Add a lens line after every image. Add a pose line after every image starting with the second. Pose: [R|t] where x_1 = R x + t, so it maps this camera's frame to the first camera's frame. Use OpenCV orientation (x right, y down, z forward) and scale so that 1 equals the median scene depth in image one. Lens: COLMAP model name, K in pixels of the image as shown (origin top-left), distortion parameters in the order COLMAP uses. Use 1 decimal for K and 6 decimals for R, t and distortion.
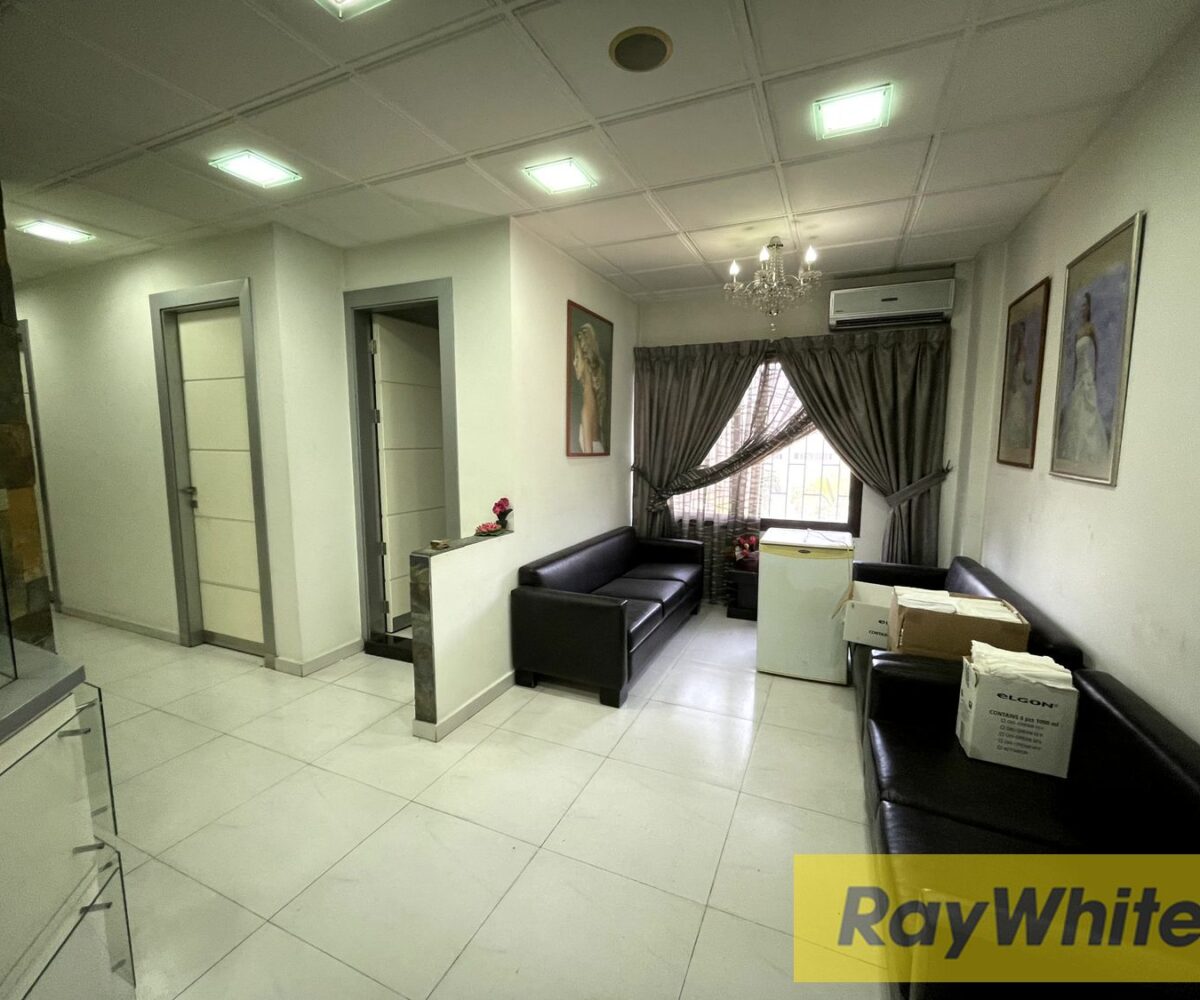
lens RADIAL K [[537.0, 0, 599.5], [0, 537.0, 500.5], [0, 0, 1]] dist [-0.000661, 0.001207]
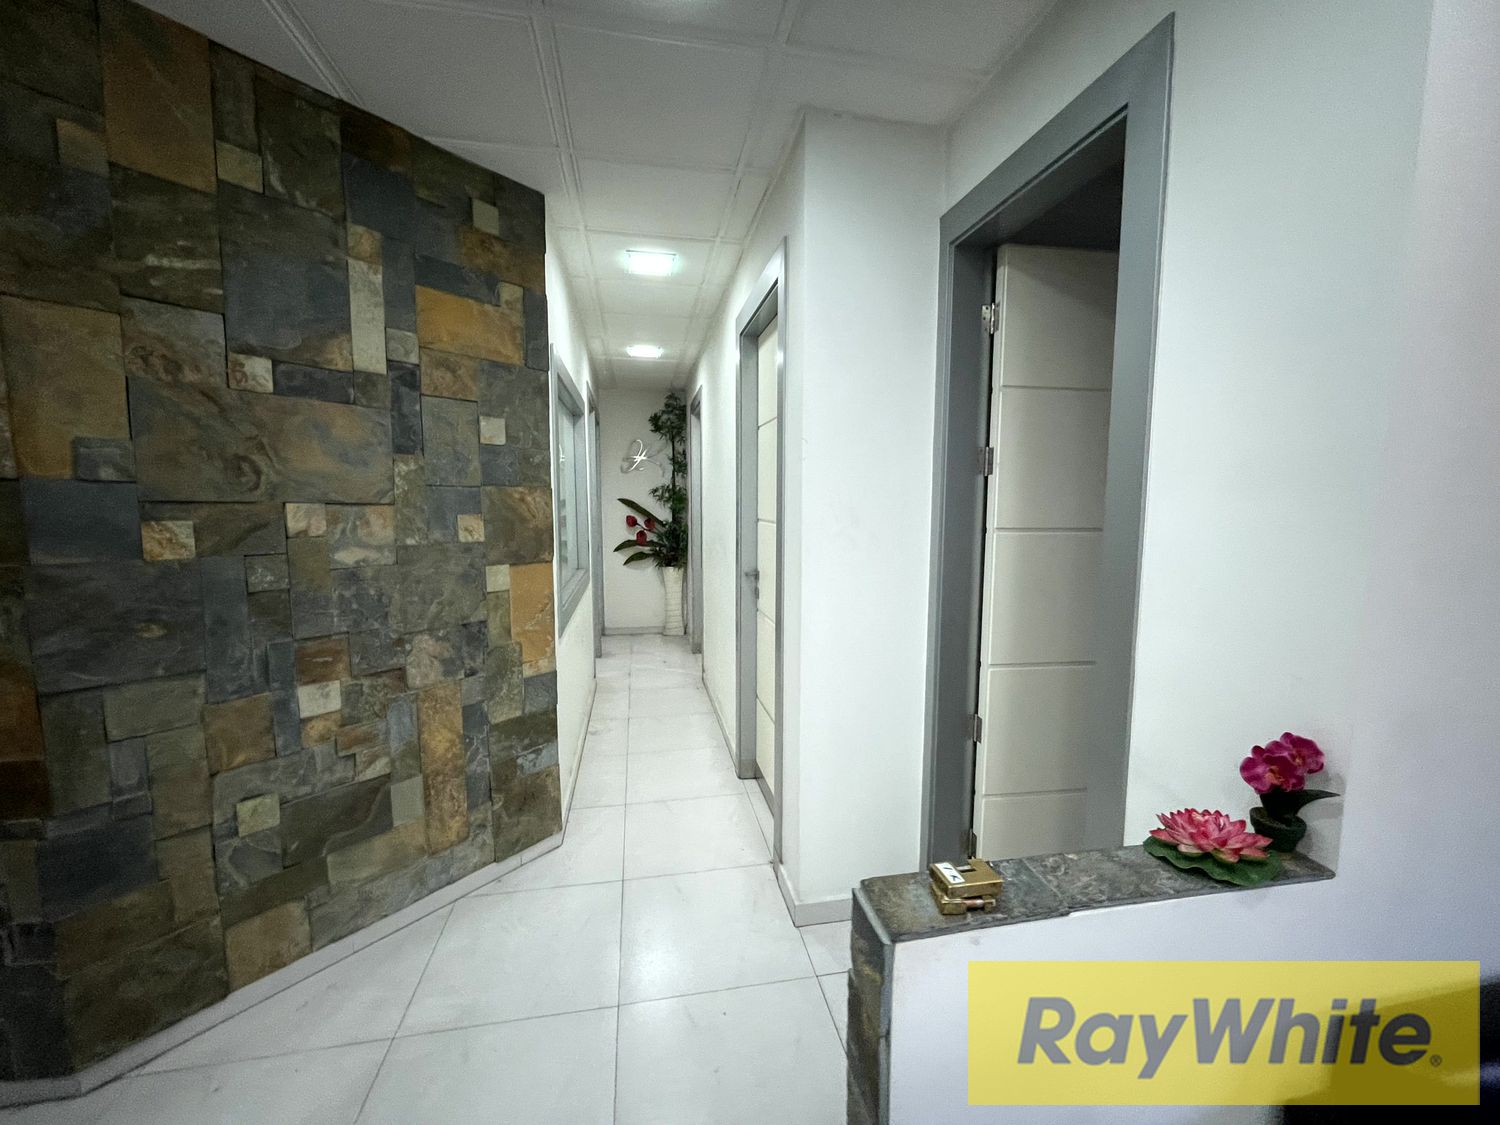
lens RADIAL K [[602.8, 0, 750.8], [0, 602.8, 564.9], [0, 0, 1]] dist [-0.003918, 0.000065]
pose [[0.572366, 0.086191, -0.815456, -0.093114], [-0.097807, 0.994537, 0.036469, -0.068407], [0.814144, 0.058884, 0.577669, 0.567017]]
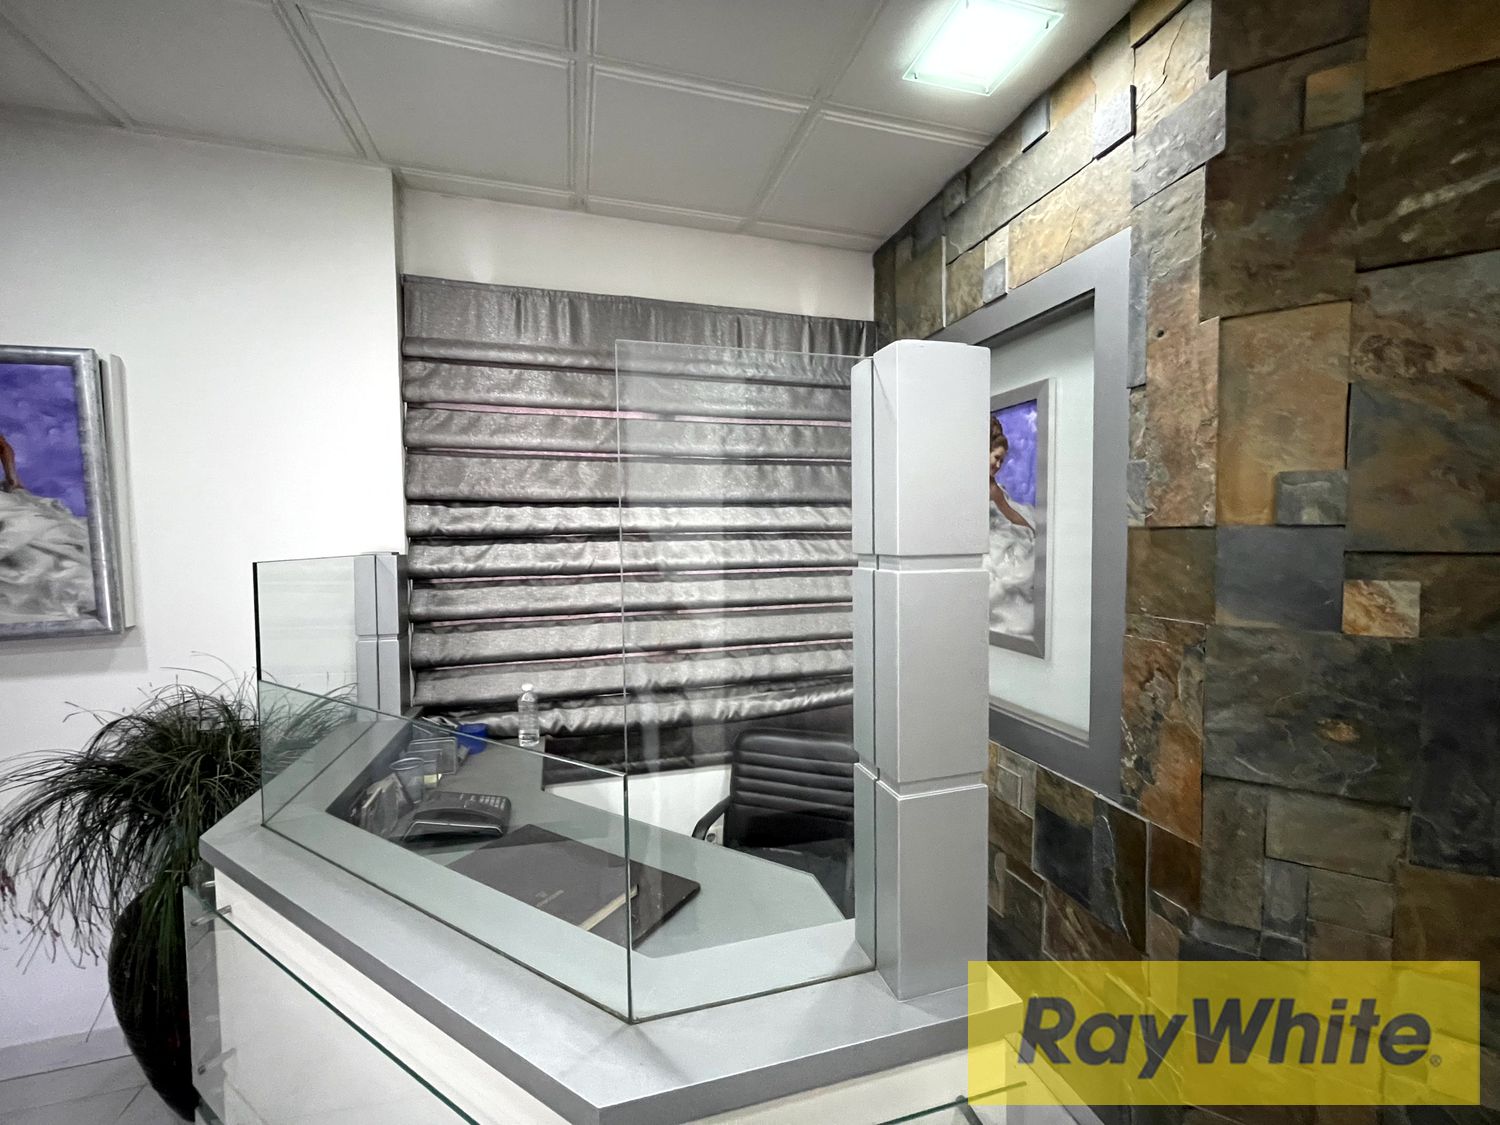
lens RADIAL K [[602.8, 0, 755.3], [0, 602.8, 563.1], [0, 0, 1]] dist [-0.003918, 0.000065]
pose [[-0.753697, 0.034682, -0.656306, -0.268908], [-0.067023, 0.989345, 0.129249, -0.069381], [0.653796, 0.141402, -0.743342, 0.485071]]
